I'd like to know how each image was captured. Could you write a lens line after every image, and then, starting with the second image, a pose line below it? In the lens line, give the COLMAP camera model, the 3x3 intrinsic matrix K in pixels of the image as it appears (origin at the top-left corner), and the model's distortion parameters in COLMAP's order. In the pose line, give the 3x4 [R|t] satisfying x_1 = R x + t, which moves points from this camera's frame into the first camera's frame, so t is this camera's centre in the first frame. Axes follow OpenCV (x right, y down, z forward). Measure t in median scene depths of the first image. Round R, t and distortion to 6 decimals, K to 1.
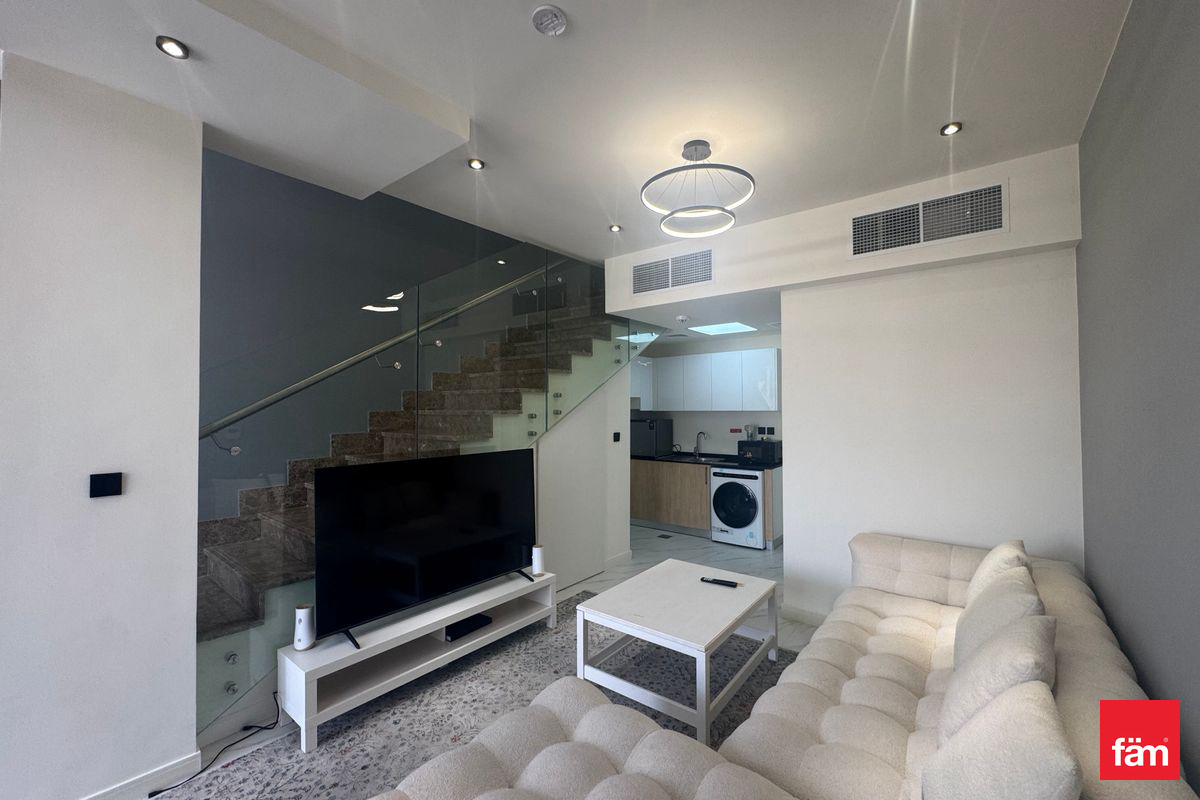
lens RADIAL K [[476.3, 0, 604.2], [0, 476.3, 400.7], [0, 0, 1]] dist [-0.012083, 0.000065]
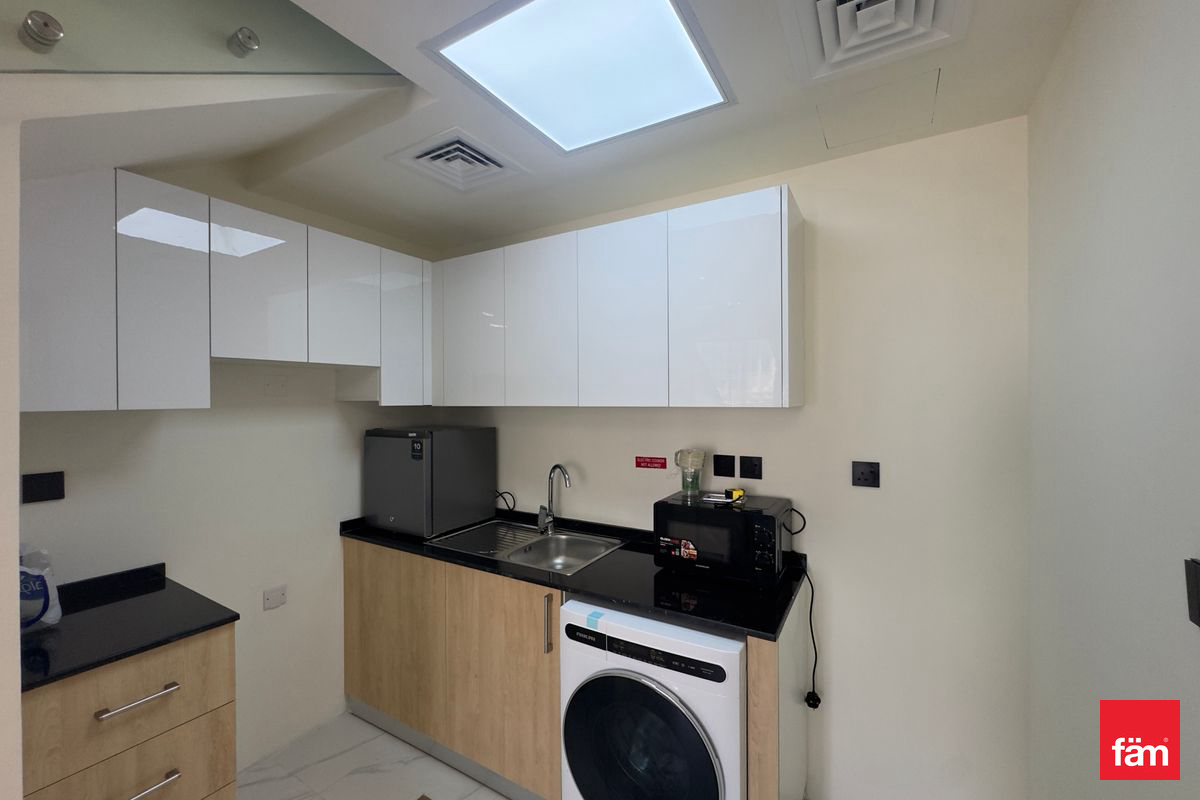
lens RADIAL K [[476.3, 0, 604.2], [0, 476.3, 400.7], [0, 0, 1]] dist [-0.012083, 0.000065]
pose [[0.989965, 0.002988, 0.141281, 0.212085], [-0.005240, 0.999865, 0.015566, 0.012816], [-0.141215, -0.016150, 0.989847, 0.723239]]
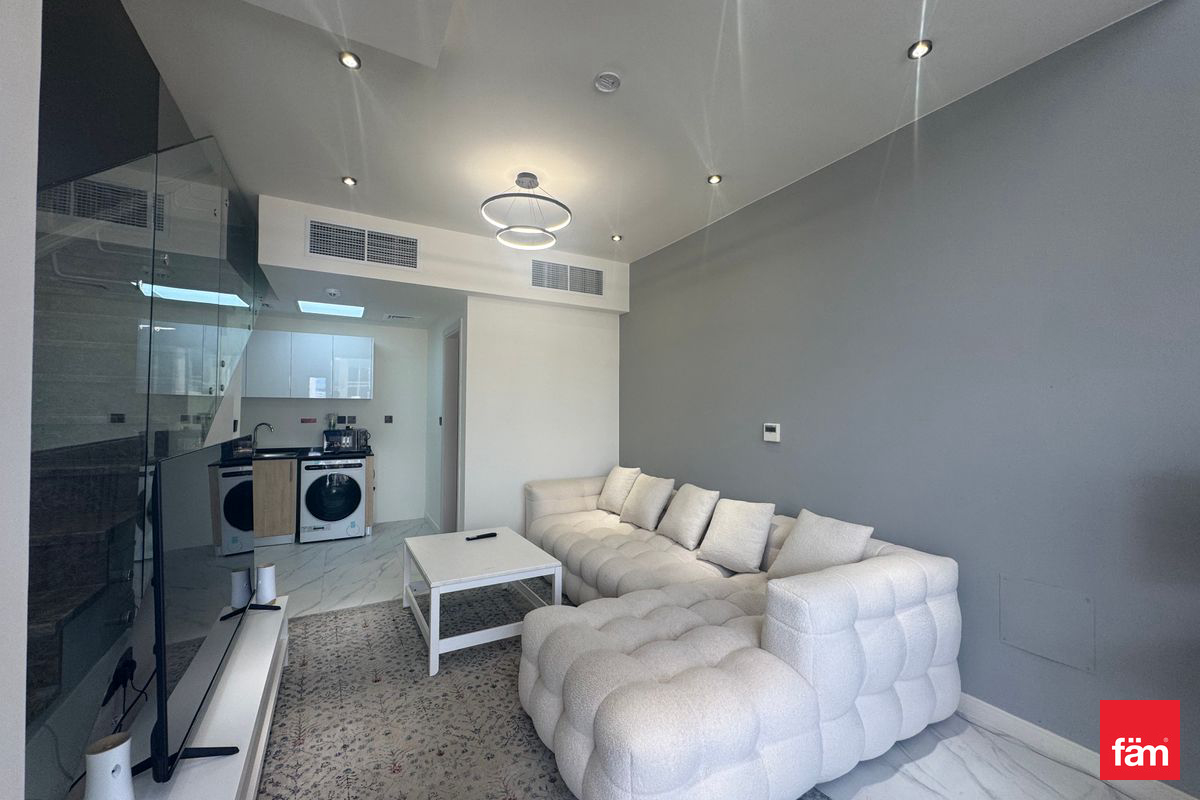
lens RADIAL K [[476.3, 0, 604.2], [0, 476.3, 400.7], [0, 0, 1]] dist [-0.012083, 0.000065]
pose [[0.378450, 0.025189, 0.925279, -0.389244], [-0.023203, 0.999574, -0.017722, 0.030931], [-0.925331, -0.014762, 0.378873, 0.146456]]
